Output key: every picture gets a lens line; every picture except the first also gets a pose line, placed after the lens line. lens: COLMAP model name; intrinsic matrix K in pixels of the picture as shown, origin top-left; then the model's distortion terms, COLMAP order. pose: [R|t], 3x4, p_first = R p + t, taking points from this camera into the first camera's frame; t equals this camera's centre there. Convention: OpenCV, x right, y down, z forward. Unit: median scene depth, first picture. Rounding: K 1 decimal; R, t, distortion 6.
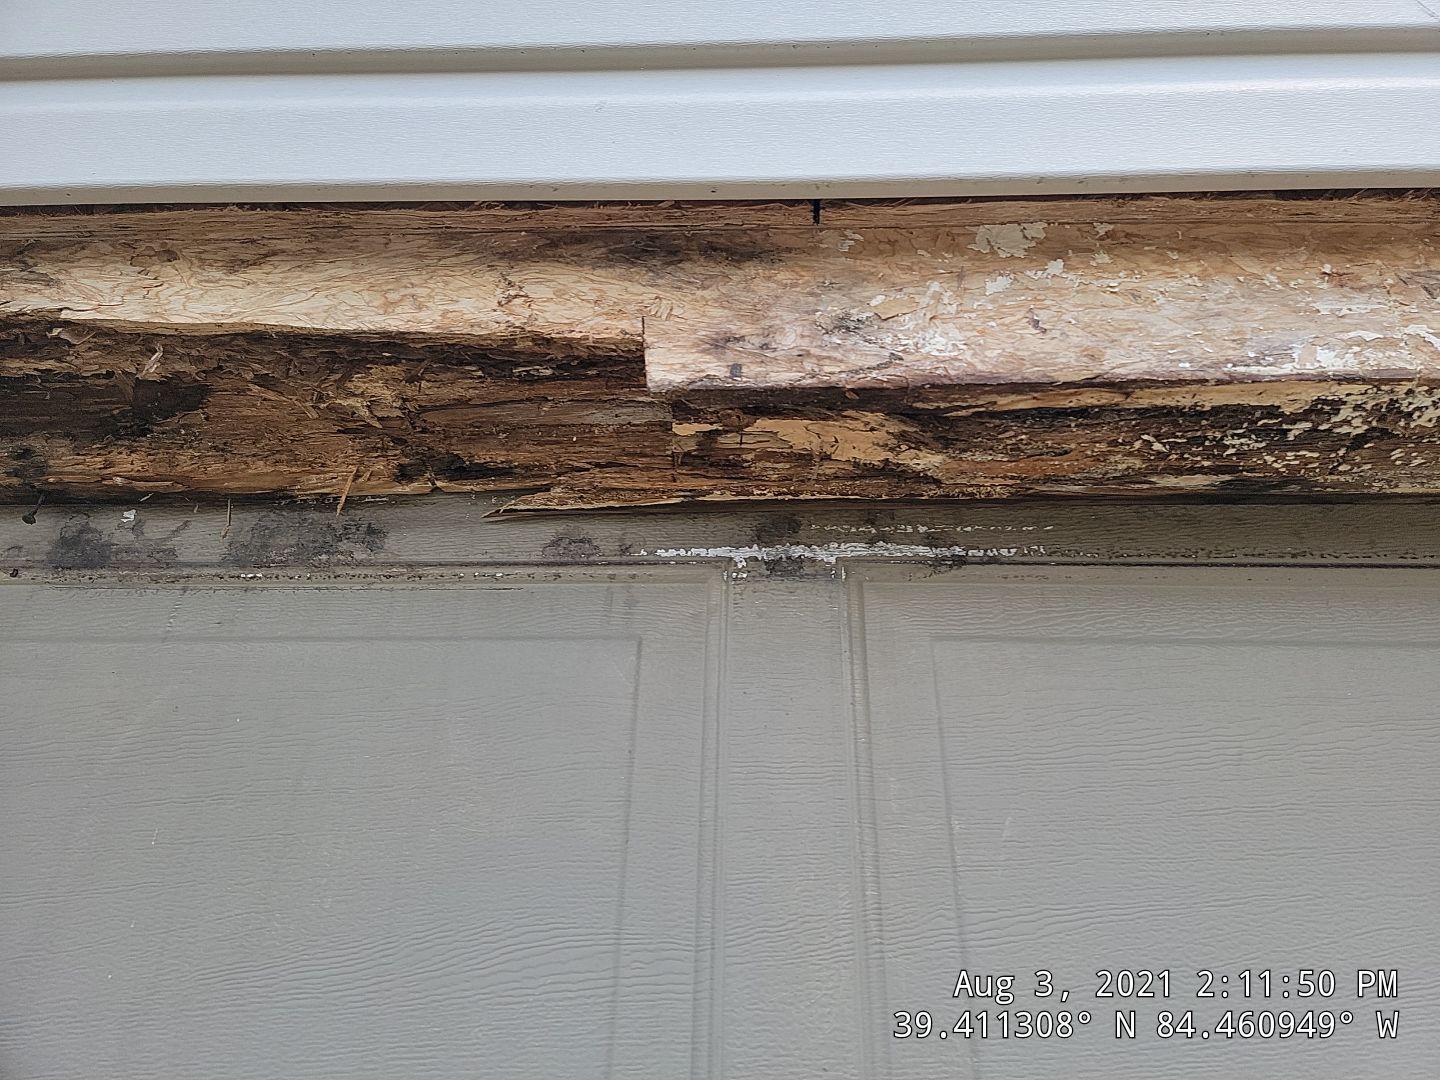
lens RADIAL K [[982.1, 0, 745.9], [0, 982.1, 550.7], [0, 0, 1]] dist [0.061670, -0.057209]
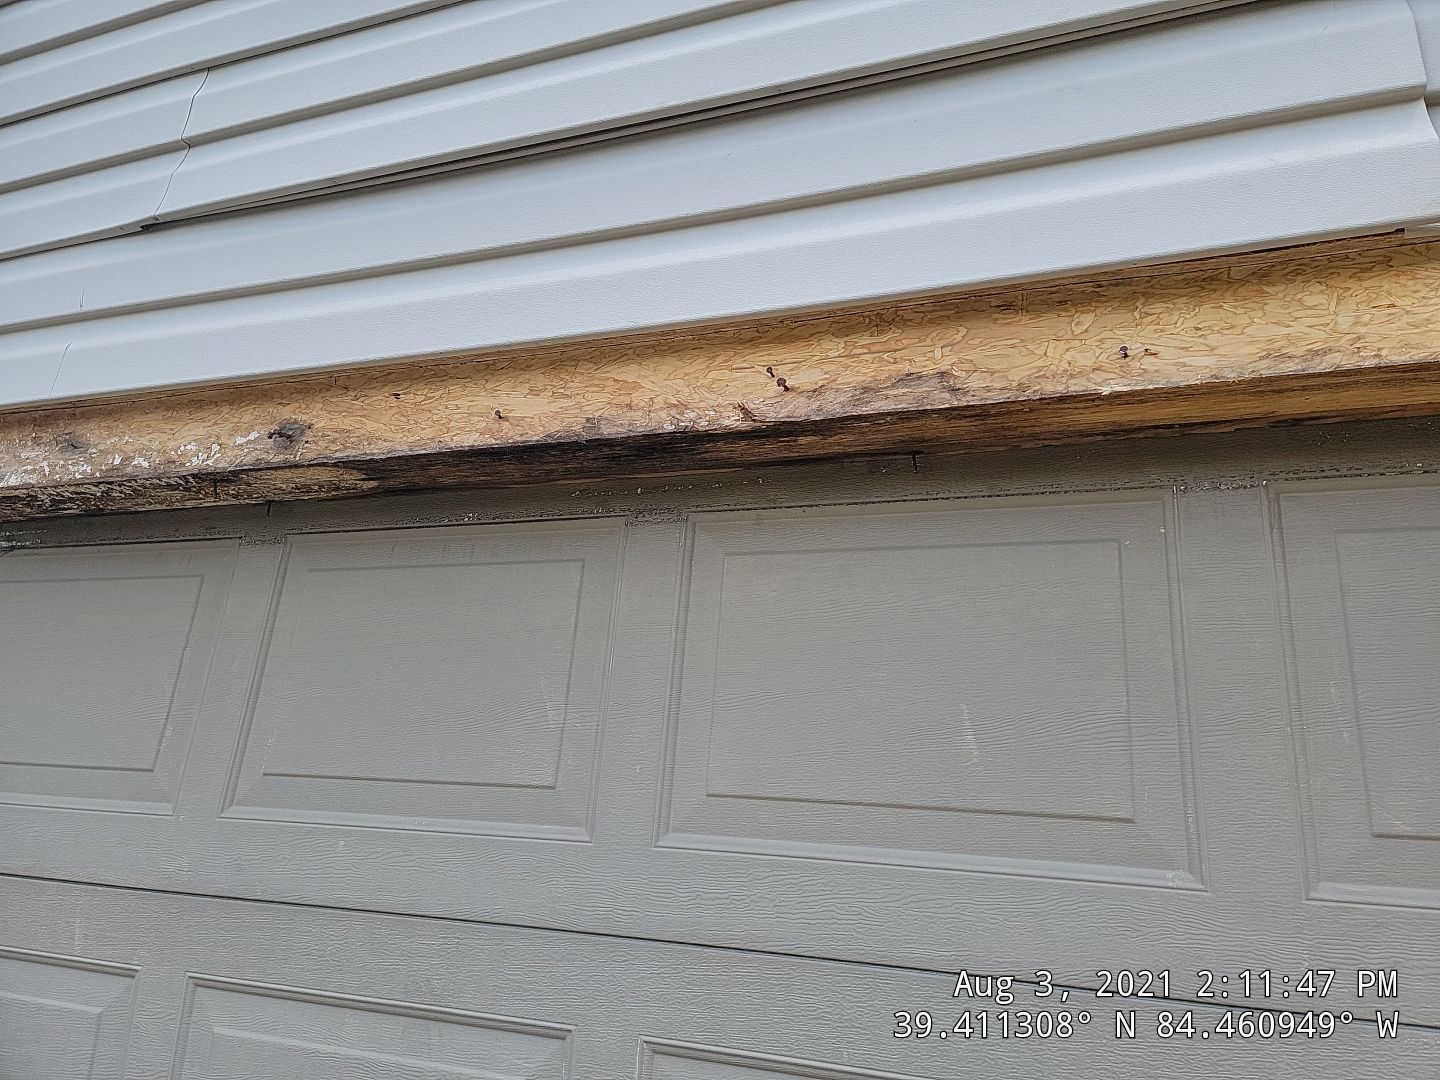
lens RADIAL K [[973.4, 0, 726.3], [0, 973.4, 534.6], [0, 0, 1]] dist [0.088408, -0.076488]
pose [[0.949518, -0.045613, -0.310378, 2.551464], [0.103662, 0.979418, 0.173191, -0.254783], [0.296090, -0.196622, 0.934703, -0.709016]]
